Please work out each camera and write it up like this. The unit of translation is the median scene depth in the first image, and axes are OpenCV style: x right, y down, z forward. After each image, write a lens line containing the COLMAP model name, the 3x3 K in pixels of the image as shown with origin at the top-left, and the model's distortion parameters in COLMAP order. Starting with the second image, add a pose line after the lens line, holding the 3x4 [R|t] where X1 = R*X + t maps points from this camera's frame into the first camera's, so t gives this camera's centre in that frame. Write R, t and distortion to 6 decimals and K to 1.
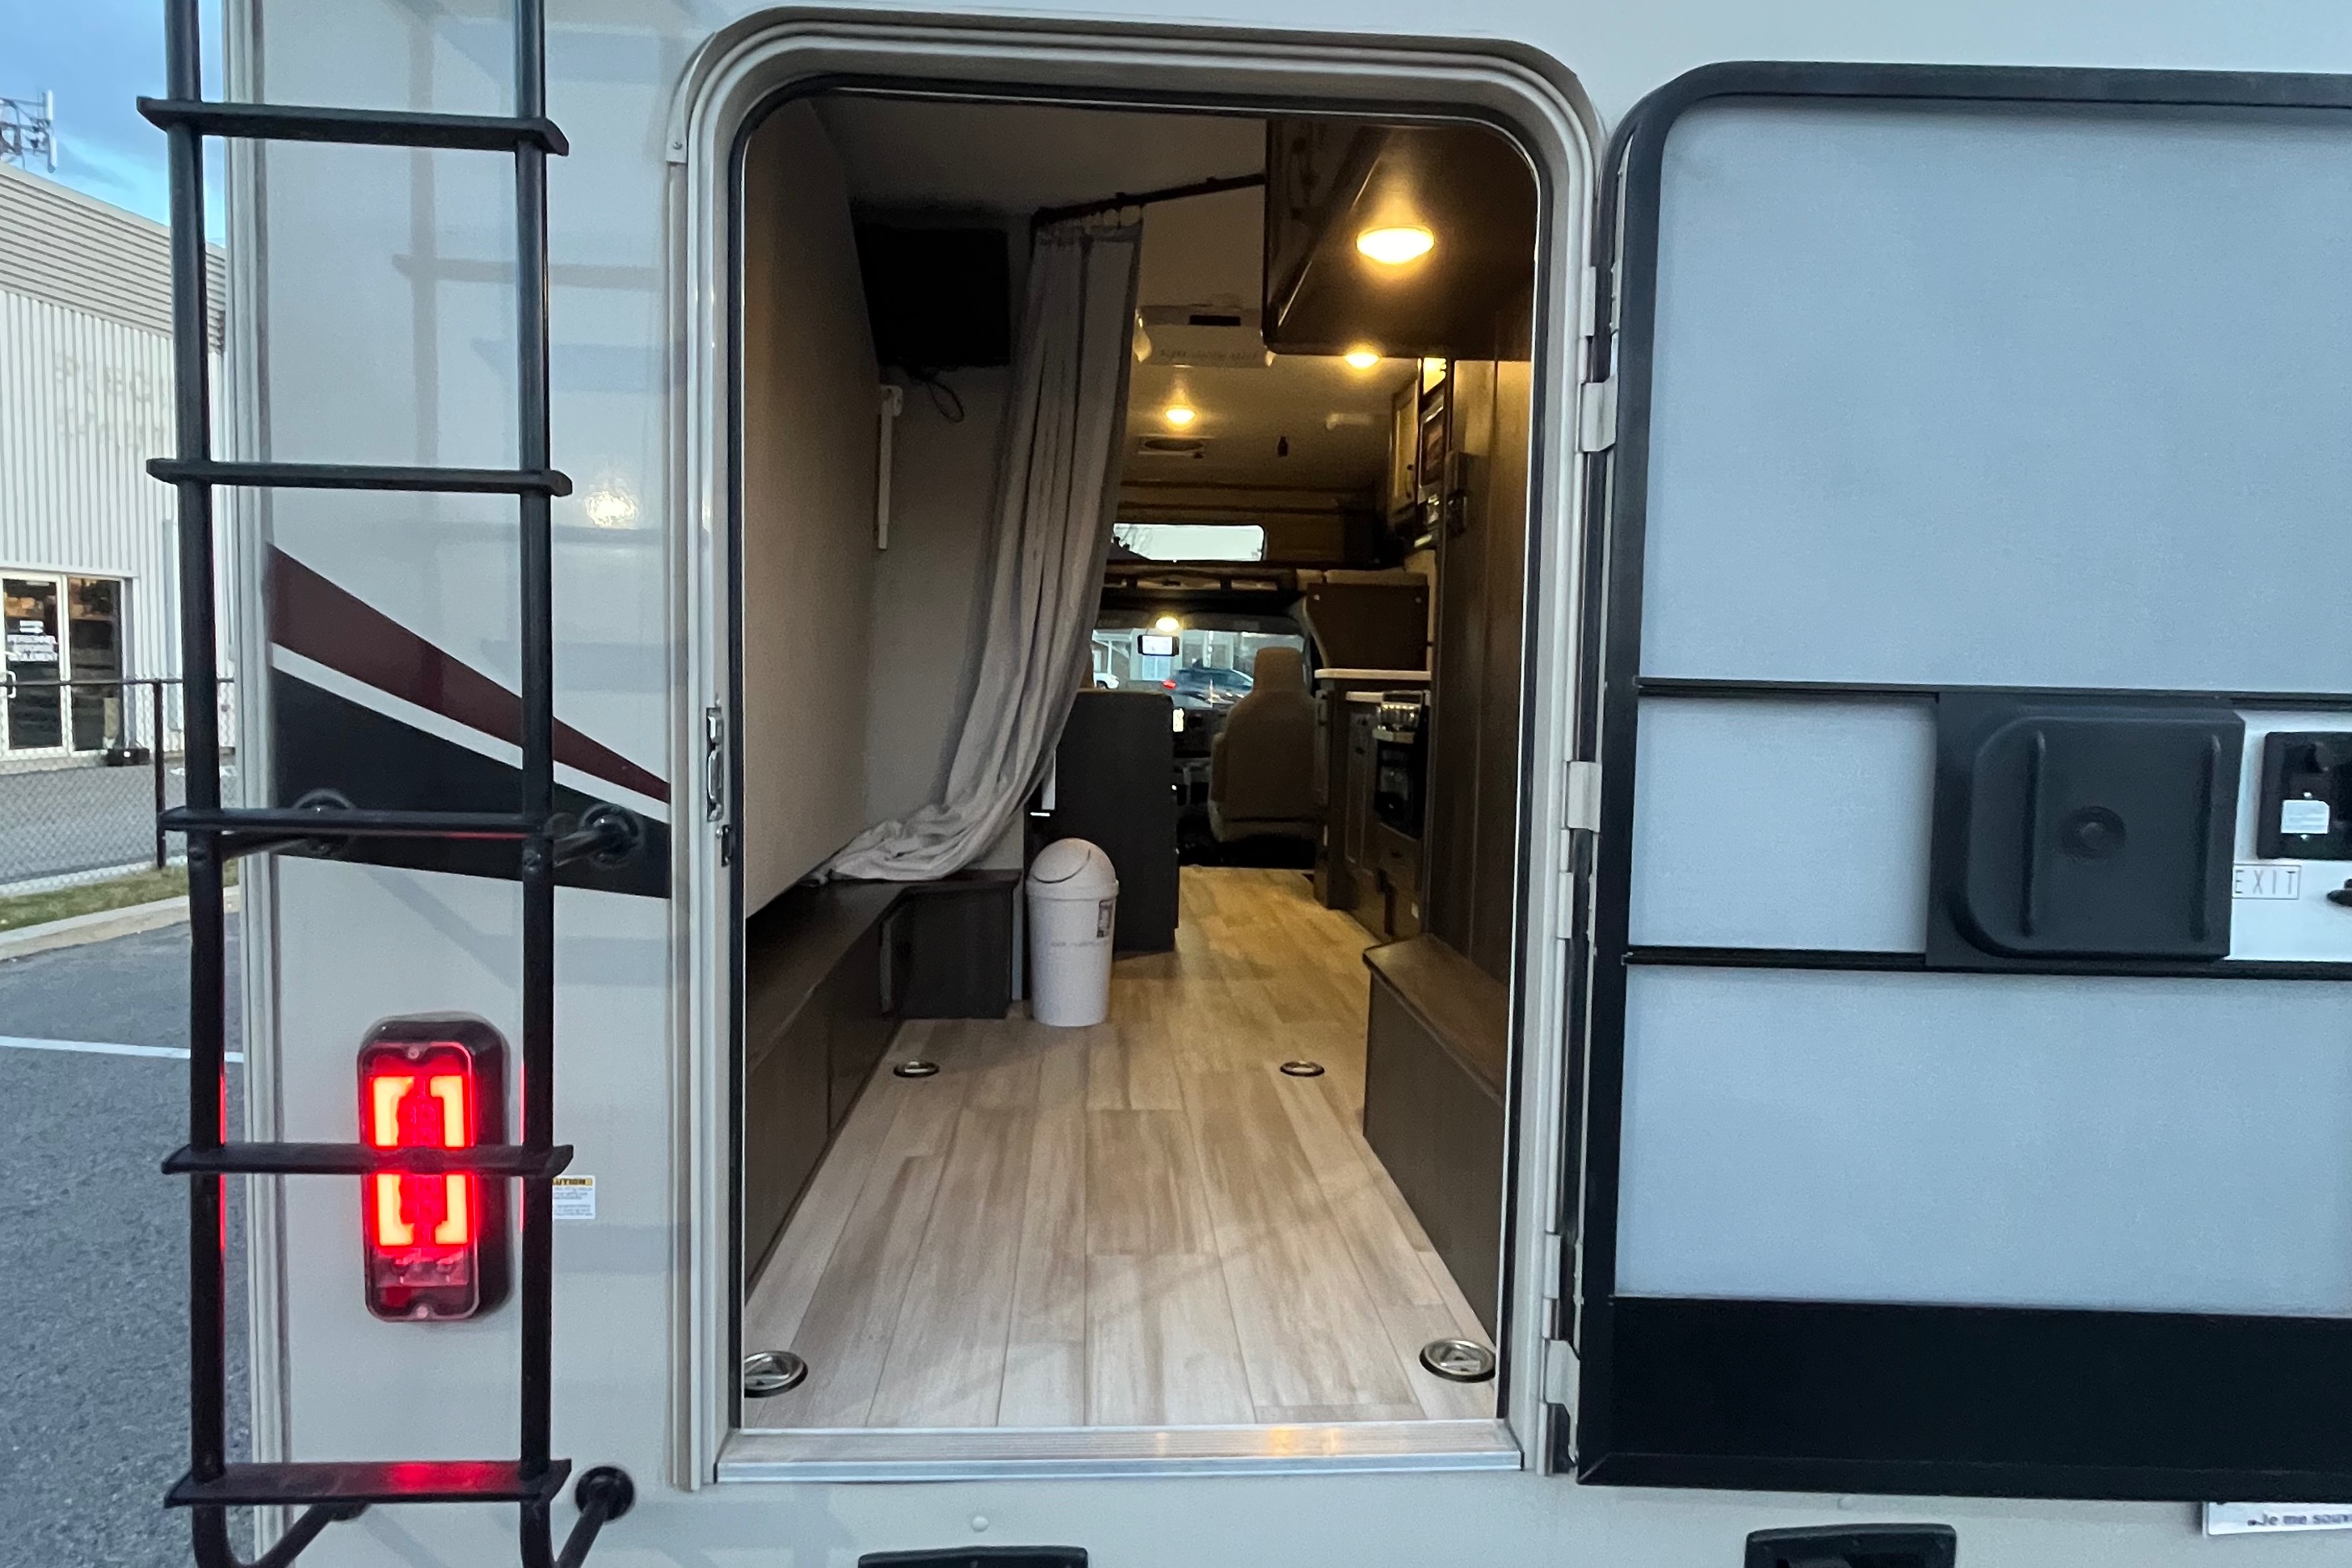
lens RADIAL K [[1365.9, 0, 1176.0], [0, 1365.9, 784.0], [0, 0, 1]] dist [0.002208, 0.000531]
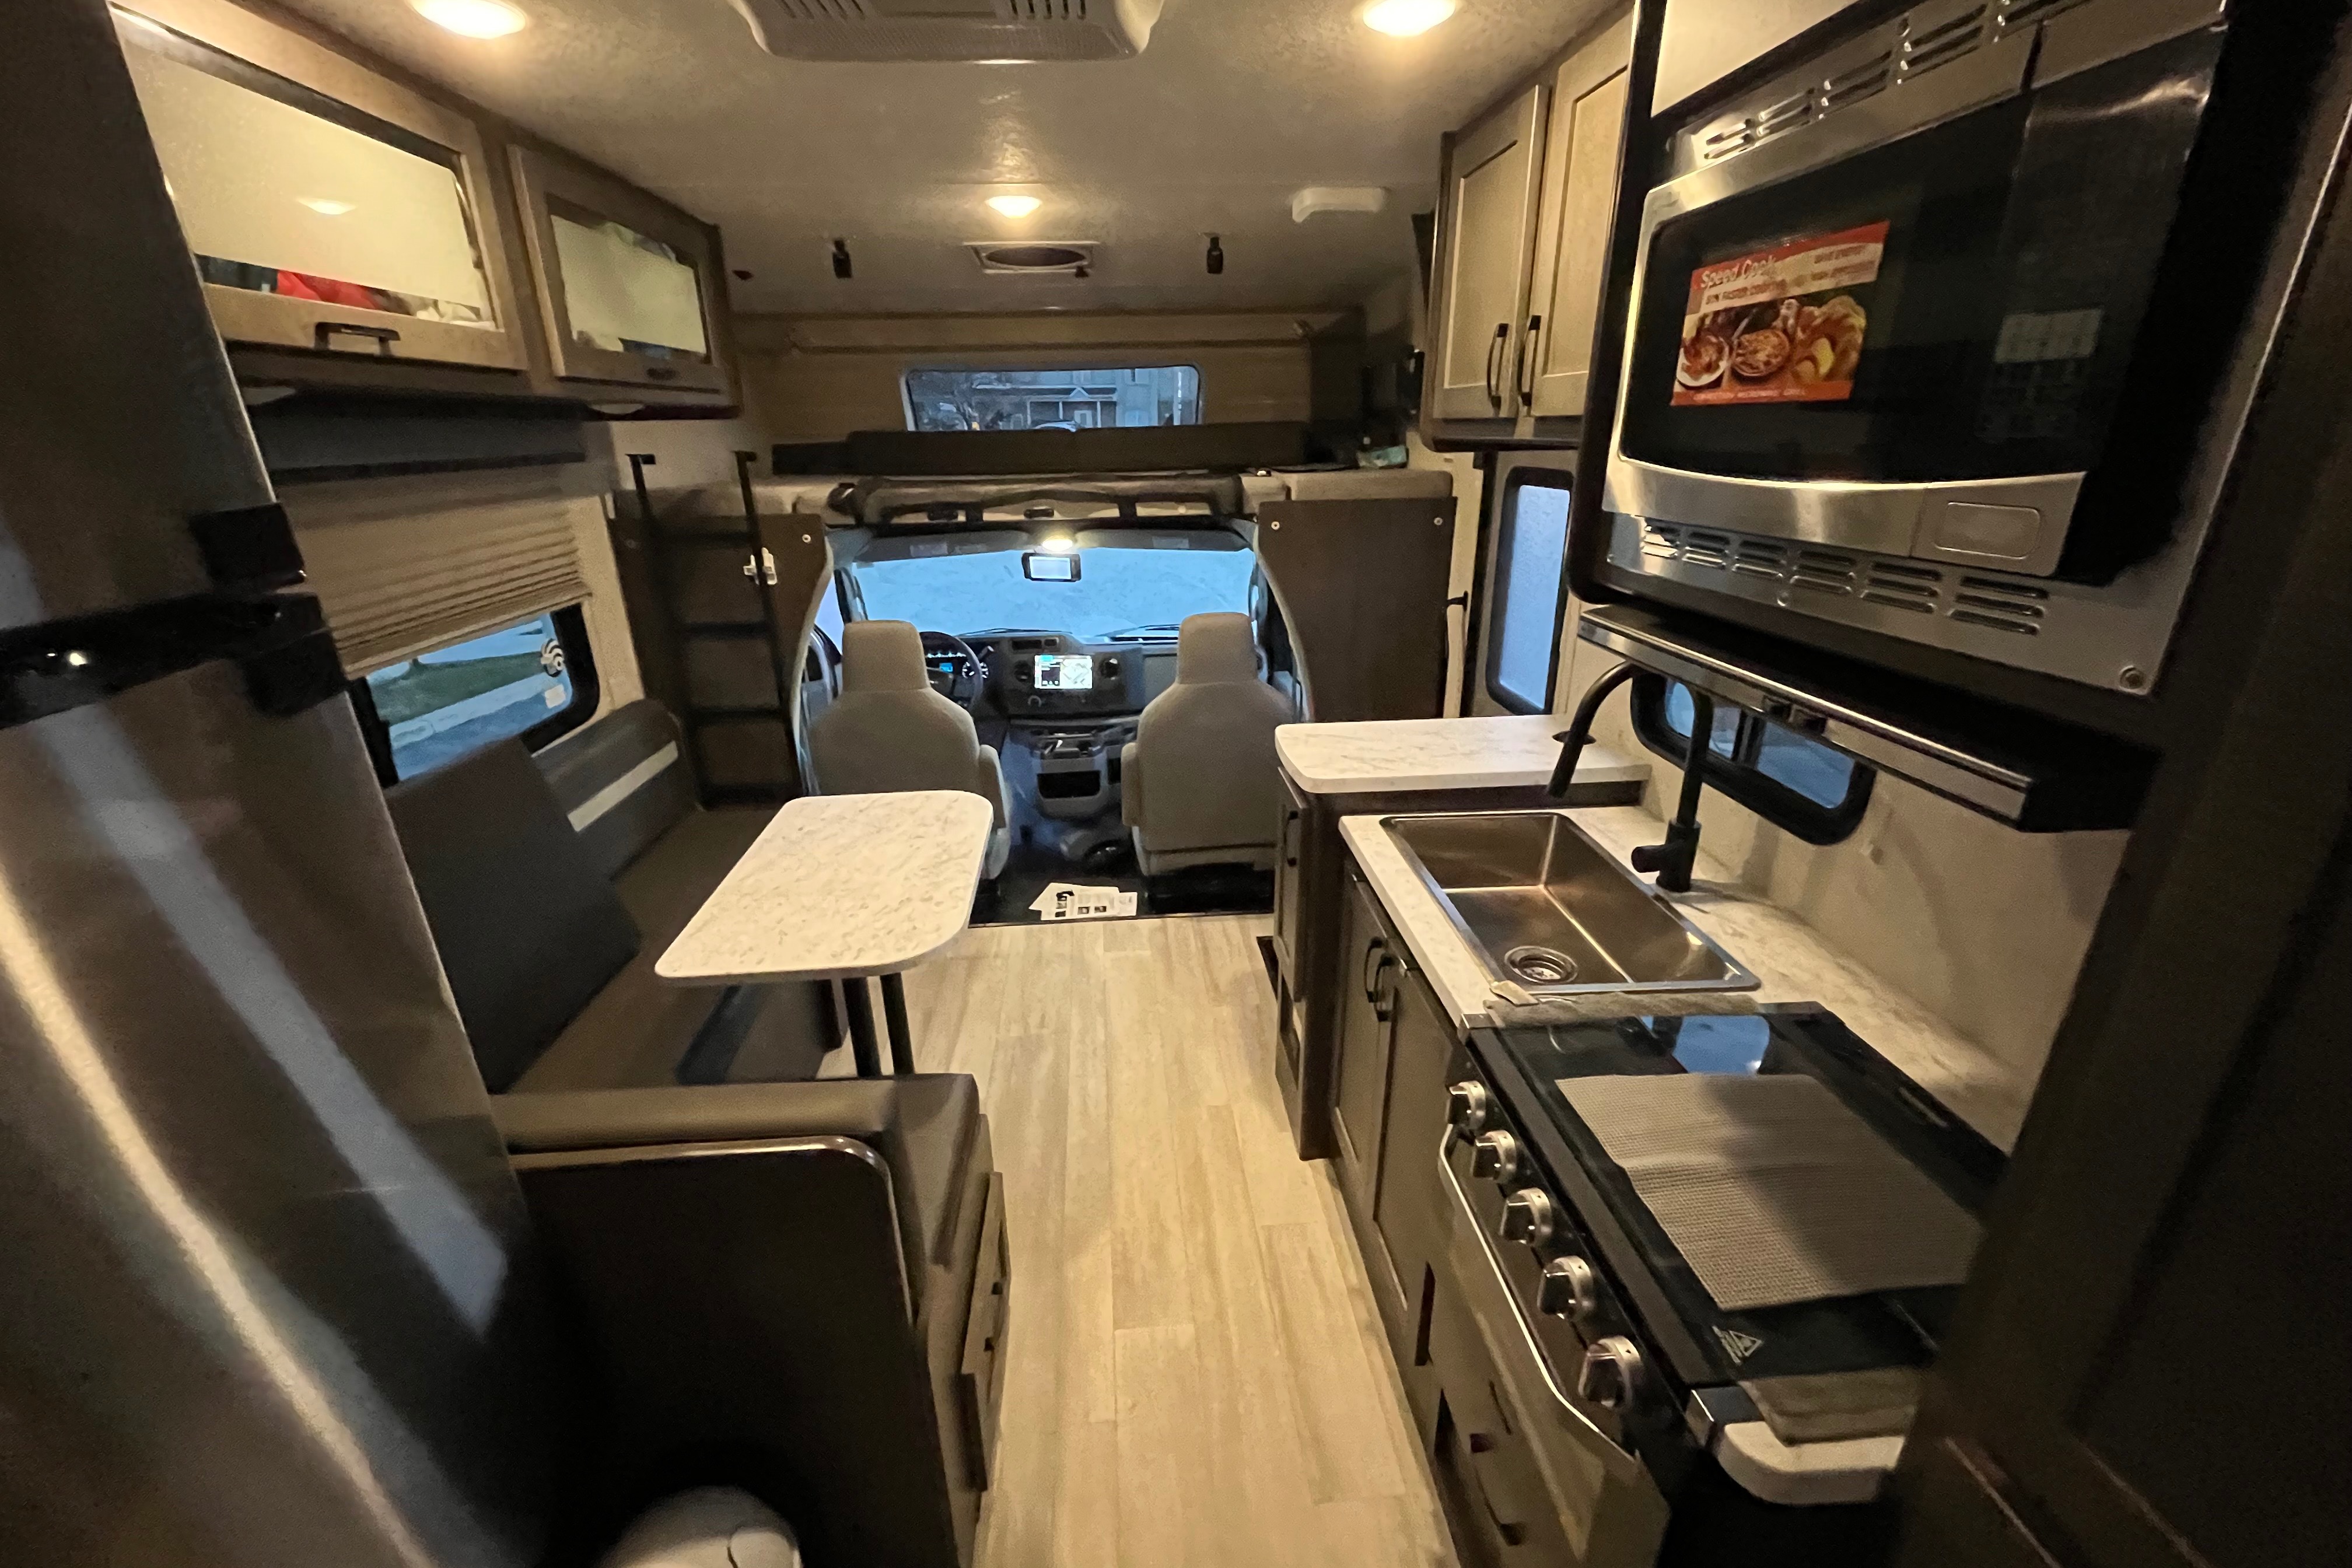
lens RADIAL K [[947.8, 0, 1176.0], [0, 947.8, 784.0], [0, 0, 1]] dist [0.000363, 0.000017]
pose [[0.999272, -0.038157, 0.000148, 0.060755], [0.036442, 0.955502, 0.292724, -0.173152], [-0.011311, -0.292505, 0.956197, 0.629876]]
